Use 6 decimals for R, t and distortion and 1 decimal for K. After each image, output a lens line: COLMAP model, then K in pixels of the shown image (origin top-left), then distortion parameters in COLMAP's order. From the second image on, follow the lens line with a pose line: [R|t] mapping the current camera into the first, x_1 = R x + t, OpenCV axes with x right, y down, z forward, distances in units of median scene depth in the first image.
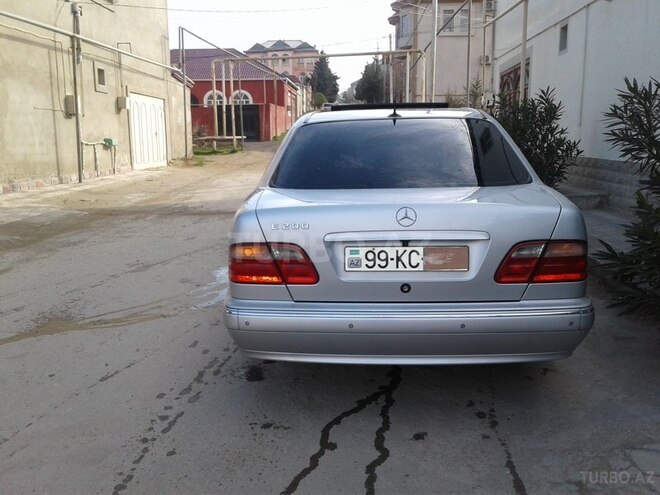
lens RADIAL K [[619.0, 0, 330.0], [0, 619.0, 247.0], [0, 0, 1]] dist [0.011211, 0.000000]
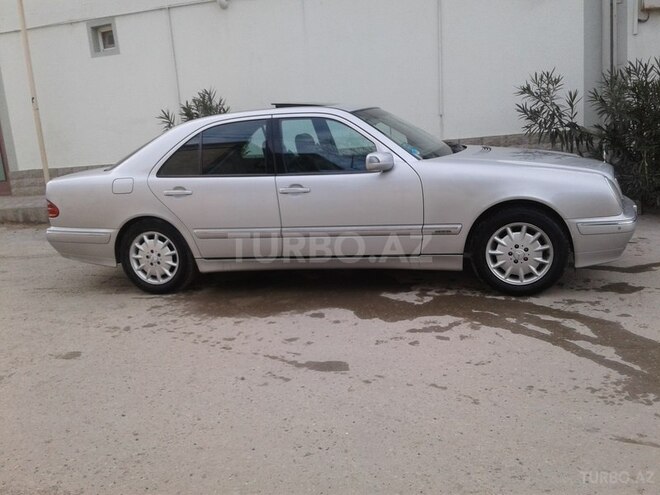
lens RADIAL K [[619.0, 0, 333.4], [0, 619.0, 244.0], [0, 0, 1]] dist [0.011211, 0.000000]
pose [[0.230689, -0.205438, 0.951093, -1.355997], [0.238051, 0.959670, 0.149551, -0.253794], [-0.943459, 0.191909, 0.270290, 1.334715]]
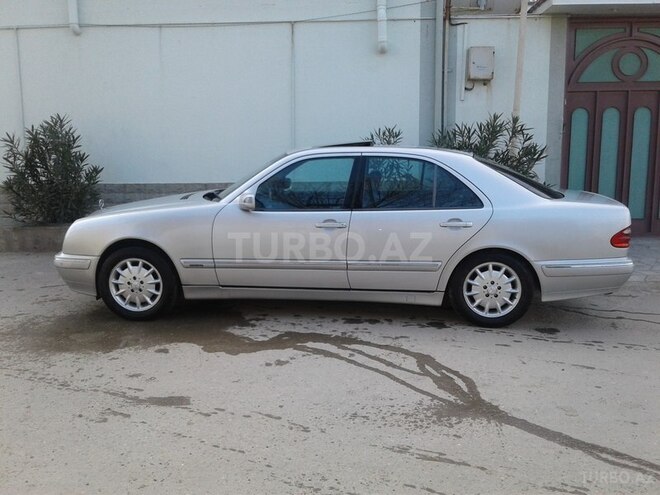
lens RADIAL K [[619.0, 0, 339.8], [0, 619.0, 240.8], [0, 0, 1]] dist [0.011211, 0.000000]
pose [[0.004847, -0.149143, 0.988804, -1.427905], [0.175029, 0.973677, 0.146004, -0.278126], [-0.984551, 0.172362, 0.030823, 1.294457]]
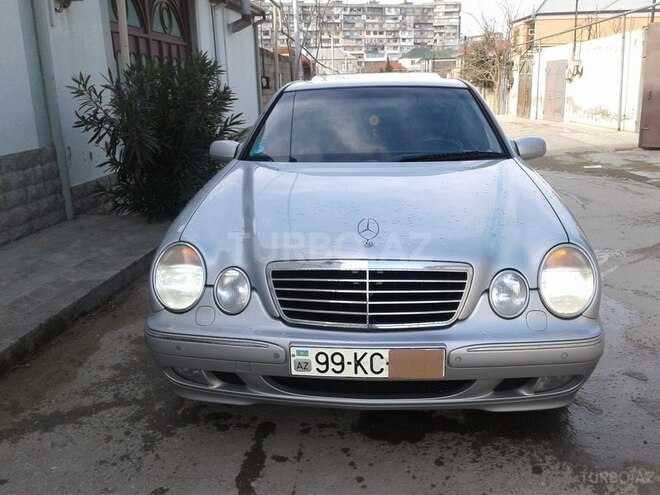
lens RADIAL K [[619.0, 0, 328.9], [0, 619.0, 245.4], [0, 0, 1]] dist [0.011211, 0.000000]
pose [[-0.999030, 0.036387, 0.024800, 0.188105], [0.043346, 0.911829, 0.408276, -0.475010], [-0.007757, 0.408955, -0.912522, 2.474133]]
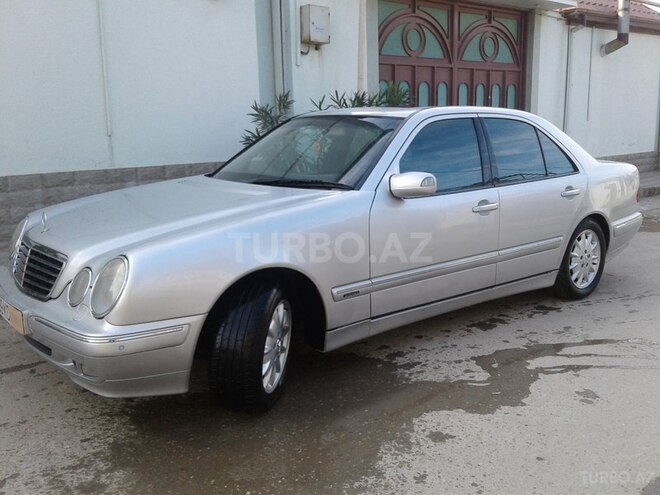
lens RADIAL K [[619.0, 0, 329.9], [0, 619.0, 247.8], [0, 0, 1]] dist [0.011211, 0.000000]
pose [[-0.678968, -0.124167, 0.723592, -0.685141], [0.147246, 0.942537, 0.299904, -0.399807], [-0.719250, 0.310171, -0.621669, 2.178895]]
